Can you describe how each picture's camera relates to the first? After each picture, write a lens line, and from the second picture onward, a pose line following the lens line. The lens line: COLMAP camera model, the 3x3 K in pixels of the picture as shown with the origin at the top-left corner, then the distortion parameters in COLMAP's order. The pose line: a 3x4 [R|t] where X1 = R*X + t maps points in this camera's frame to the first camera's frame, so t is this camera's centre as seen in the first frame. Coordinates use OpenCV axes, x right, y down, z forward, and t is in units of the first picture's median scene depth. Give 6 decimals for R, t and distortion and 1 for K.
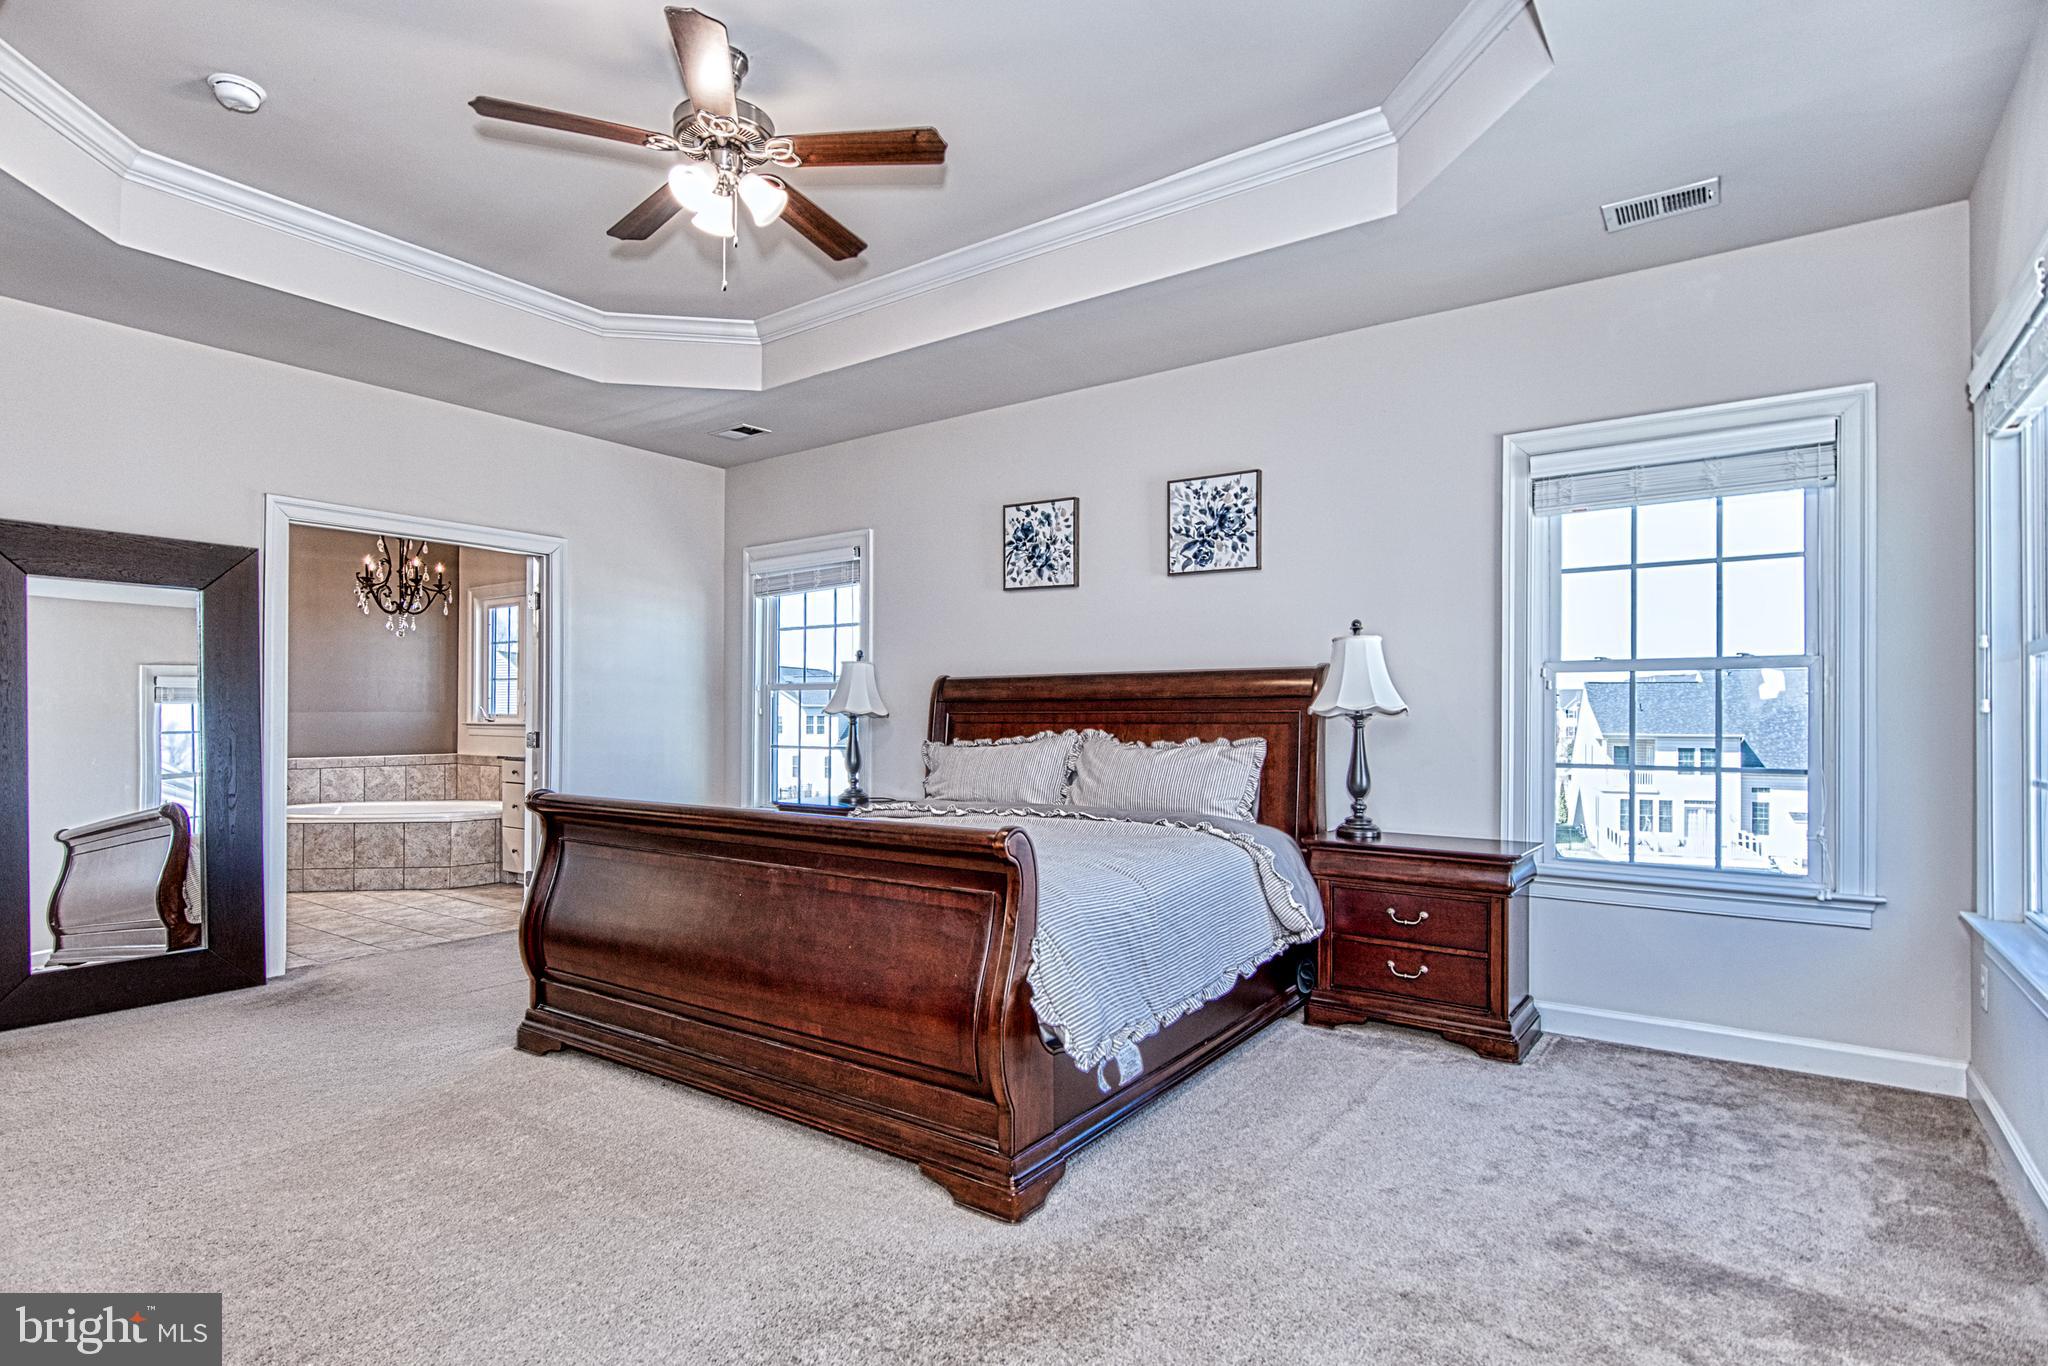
lens RADIAL K [[1024.1, 0, 1025.9], [0, 1024.1, 715.8], [0, 0, 1]] dist [-0.001888, -0.000493]
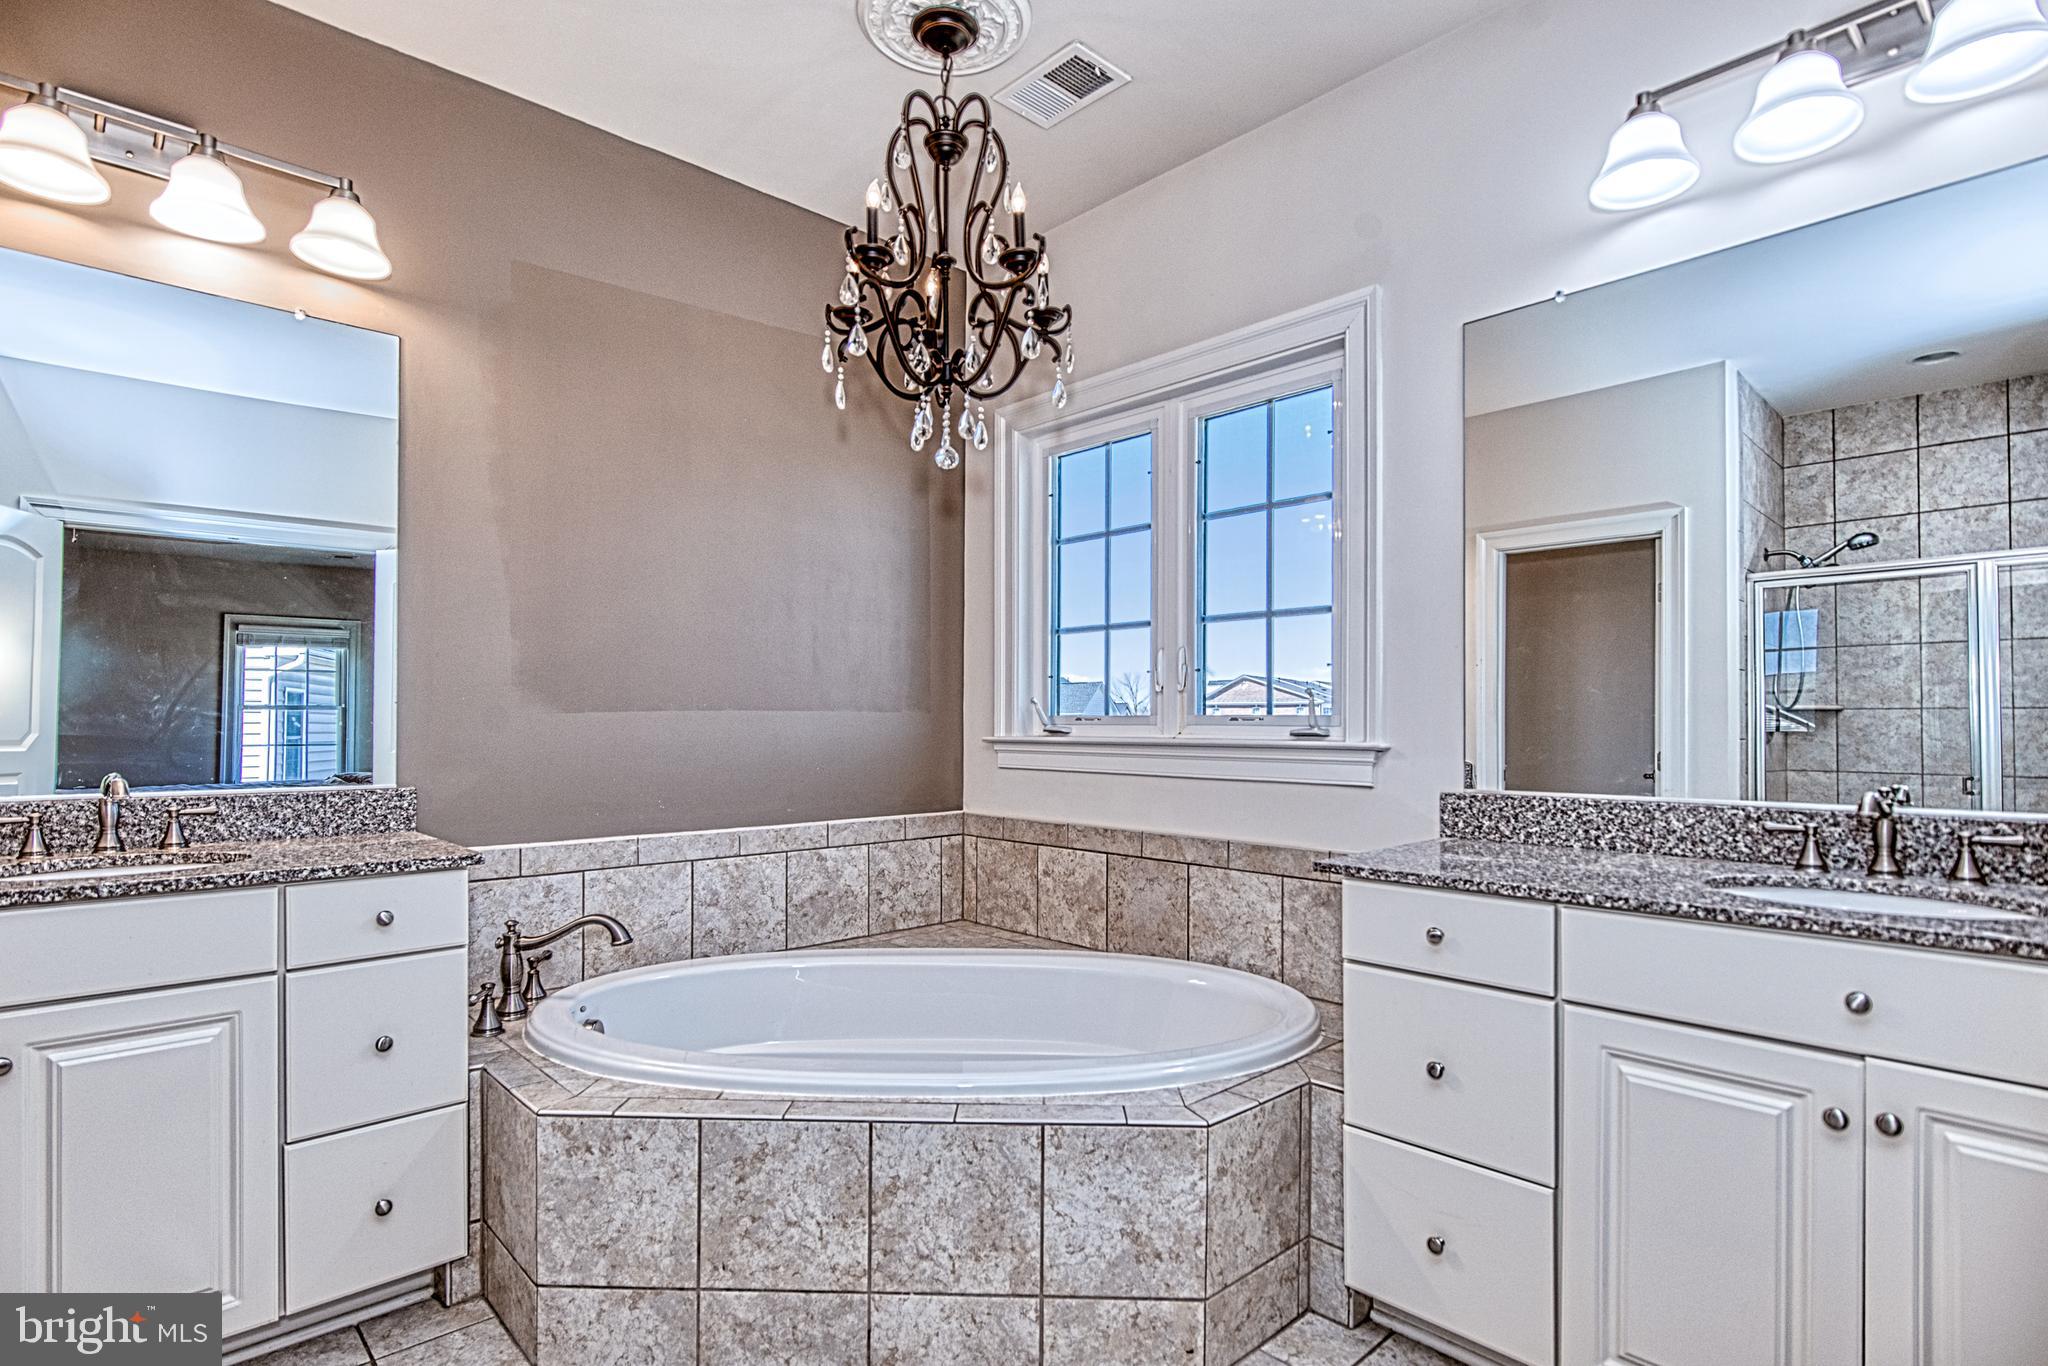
lens RADIAL K [[1024.1, 0, 1025.9], [0, 1024.1, 715.8], [0, 0, 1]] dist [-0.001888, -0.000493]
pose [[0.980118, -0.001351, -0.198409, -0.525160], [-0.000371, 0.999963, -0.008642, 0.001465], [0.198413, 0.008543, 0.980081, 0.694801]]
